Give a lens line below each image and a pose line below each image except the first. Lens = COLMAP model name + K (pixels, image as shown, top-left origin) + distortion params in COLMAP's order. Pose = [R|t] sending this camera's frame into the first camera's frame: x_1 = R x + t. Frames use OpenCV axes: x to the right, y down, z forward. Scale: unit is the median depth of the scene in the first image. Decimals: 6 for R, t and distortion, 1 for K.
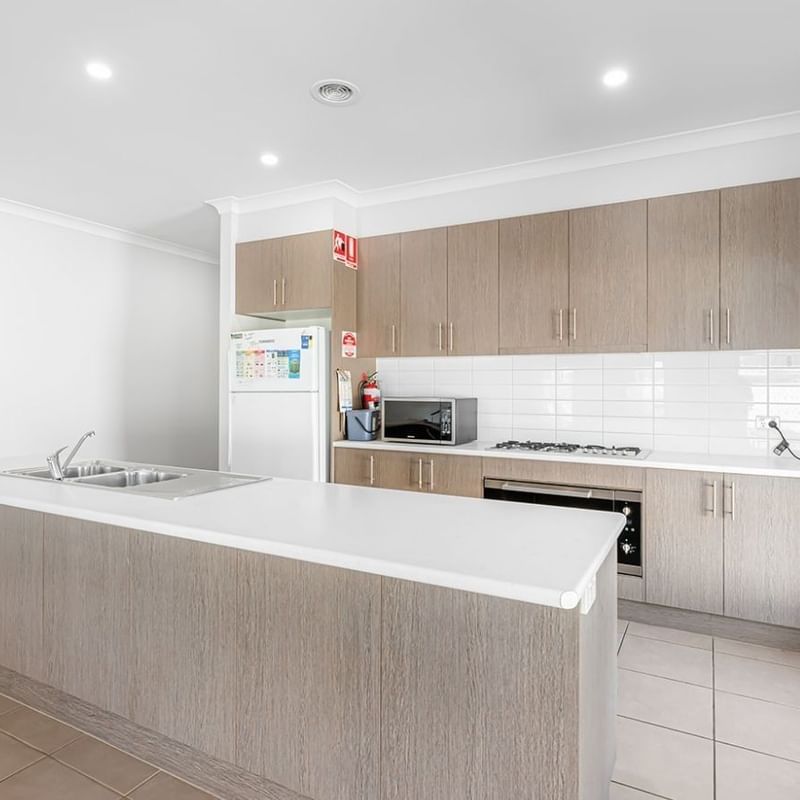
lens RADIAL K [[566.6, 0, 400.0], [0, 566.6, 400.0], [0, 0, 1]] dist [0.009533, 0.002472]
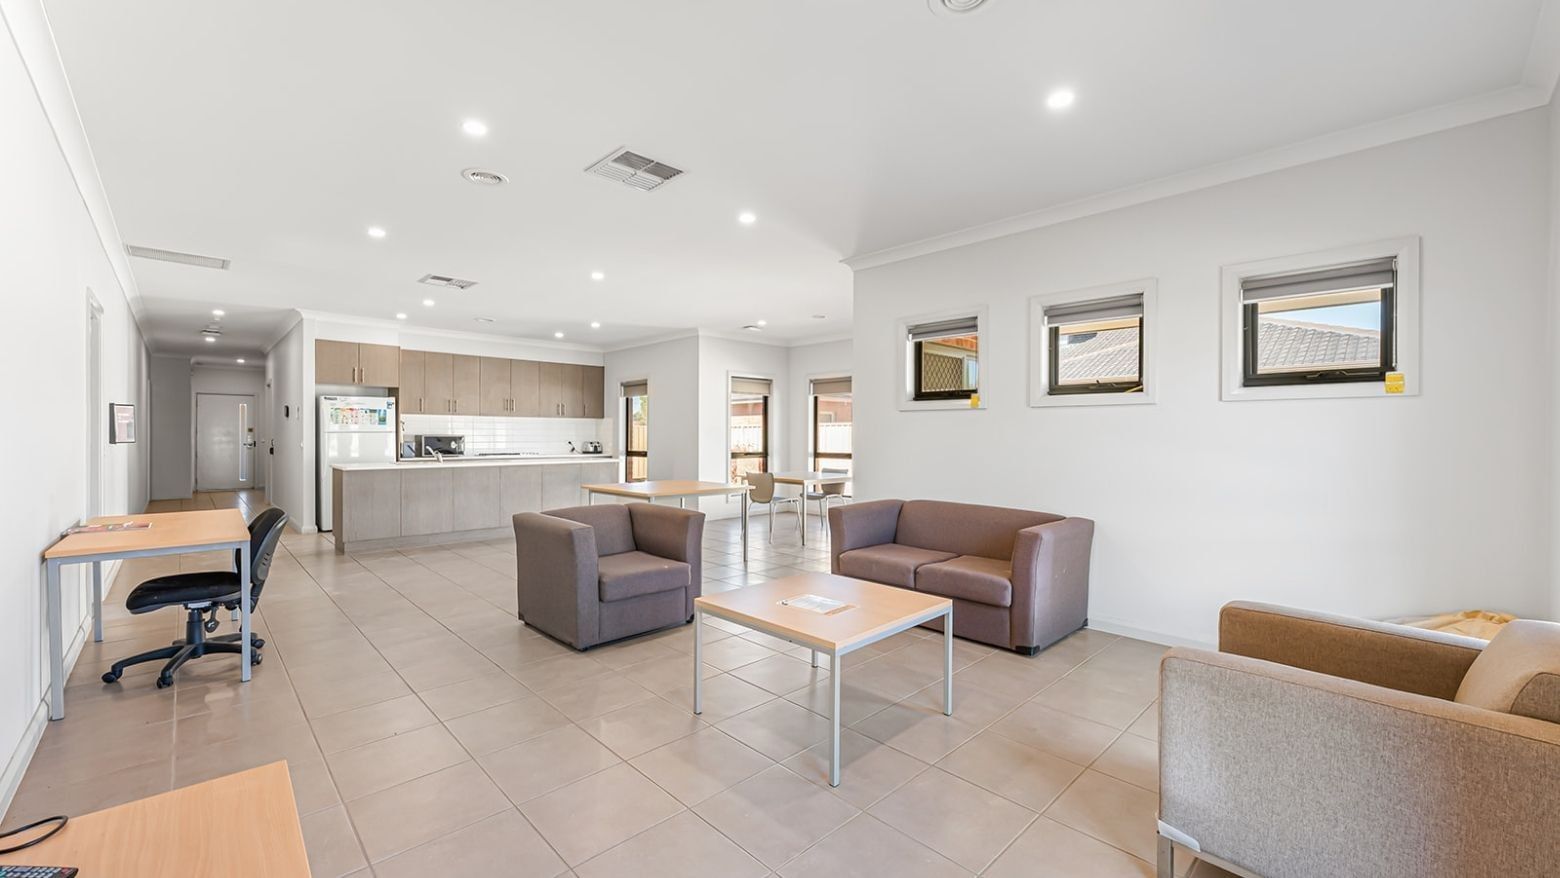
lens RADIAL K [[618.2, 0, 781.8], [0, 618.2, 431.0], [0, 0, 1]] dist [-0.000298, 0.000106]
pose [[0.297472, -0.001474, 0.954729, -1.651397], [0.013824, 0.999901, -0.002763, 0.004793], [-0.954630, 0.014020, 0.297463, -0.802868]]
